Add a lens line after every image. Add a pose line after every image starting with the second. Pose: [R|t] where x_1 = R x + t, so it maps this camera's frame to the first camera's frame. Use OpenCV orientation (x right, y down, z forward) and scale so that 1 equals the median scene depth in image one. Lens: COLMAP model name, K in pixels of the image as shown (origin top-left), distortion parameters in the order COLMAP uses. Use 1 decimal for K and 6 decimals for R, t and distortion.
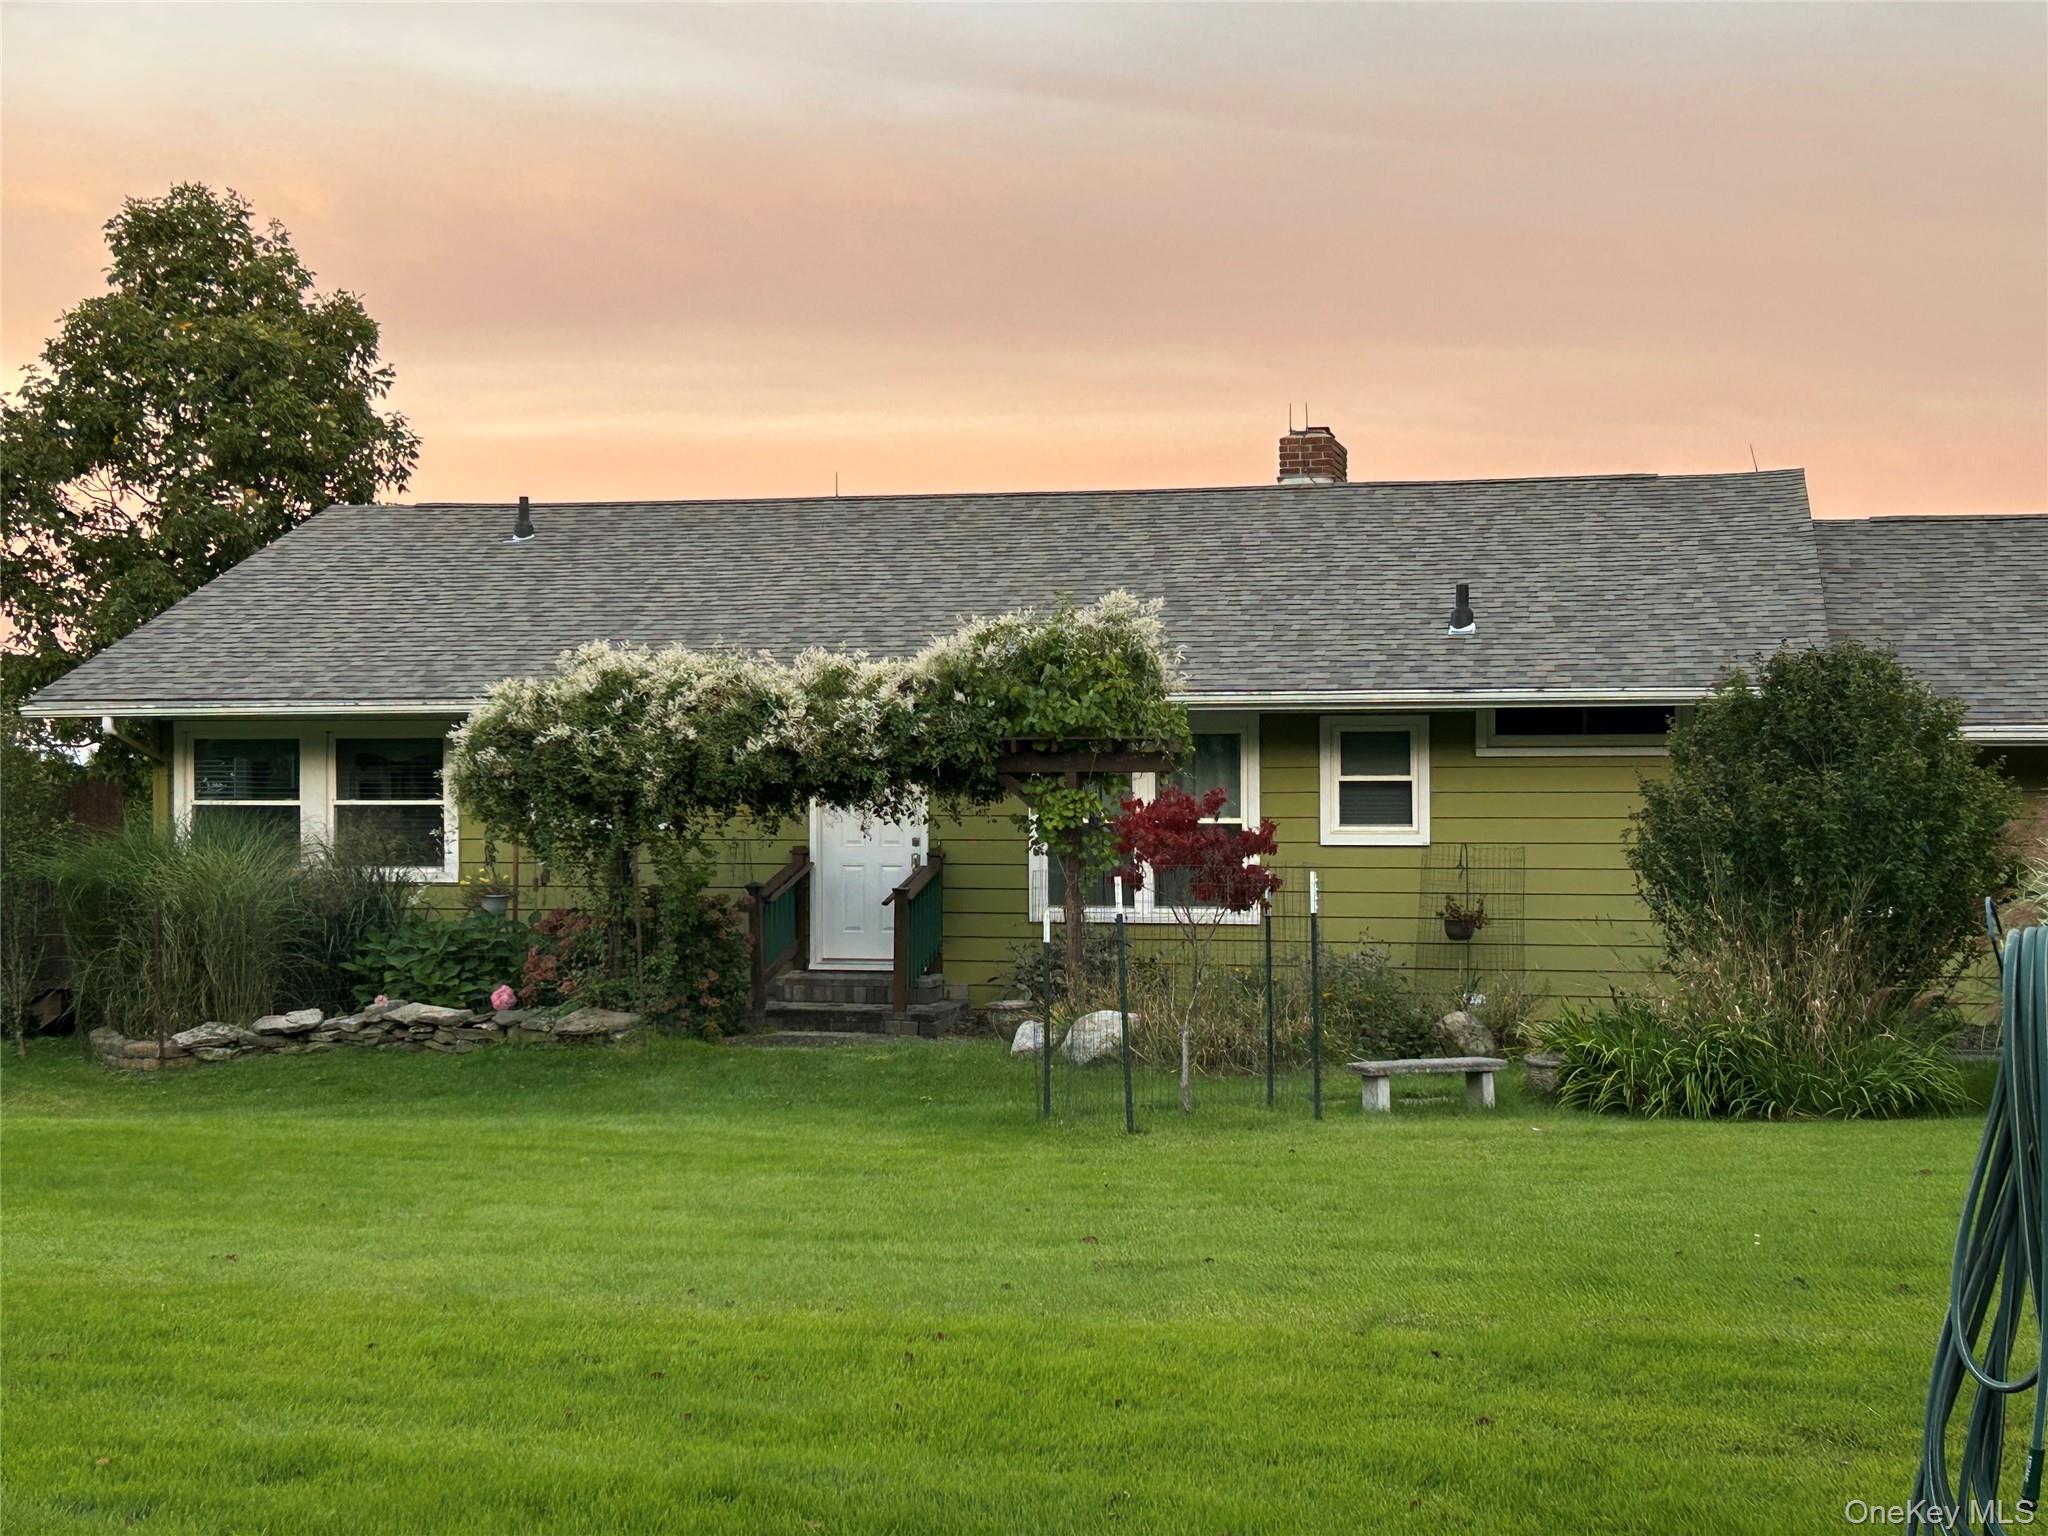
lens RADIAL K [[2882.2, 0, 1023.9], [0, 2882.2, 767.9], [0, 0, 1]] dist [0.078569, 0.000000]
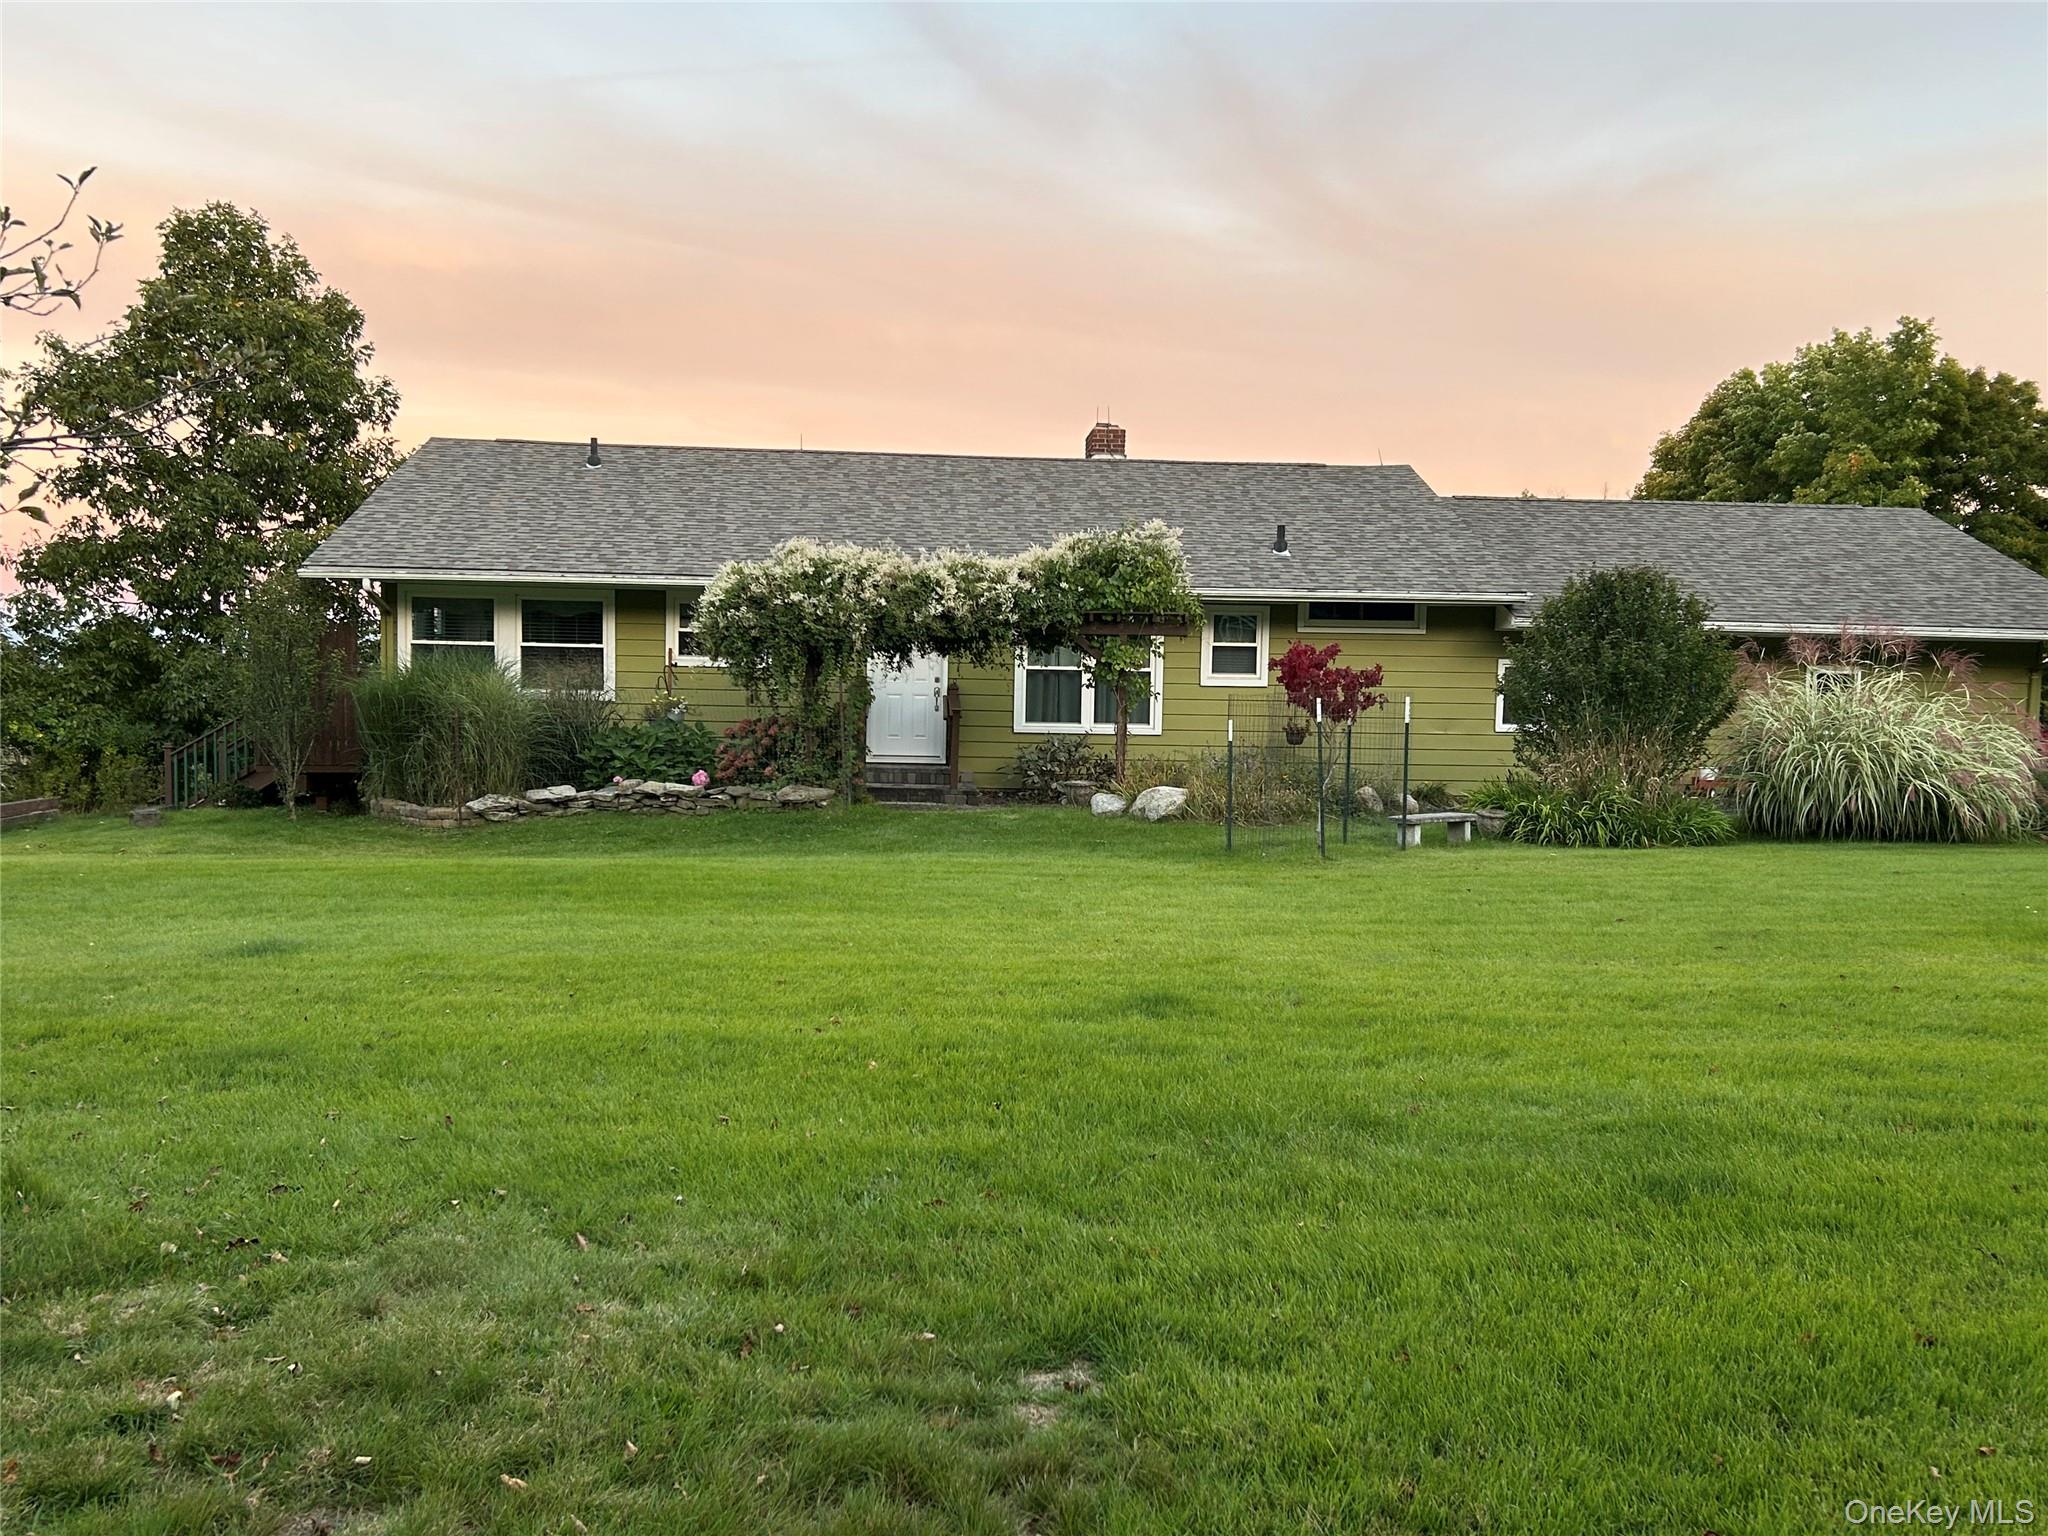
lens RADIAL K [[1808.3, 0, 1024.0], [0, 1808.3, 752.7], [0, 0, 1]] dist [0.014227, -0.011765]
pose [[0.957533, 0.007258, 0.288233, -0.289463], [-0.023737, 0.998274, 0.053718, 0.012851], [-0.287346, -0.058279, 0.956052, 0.069274]]
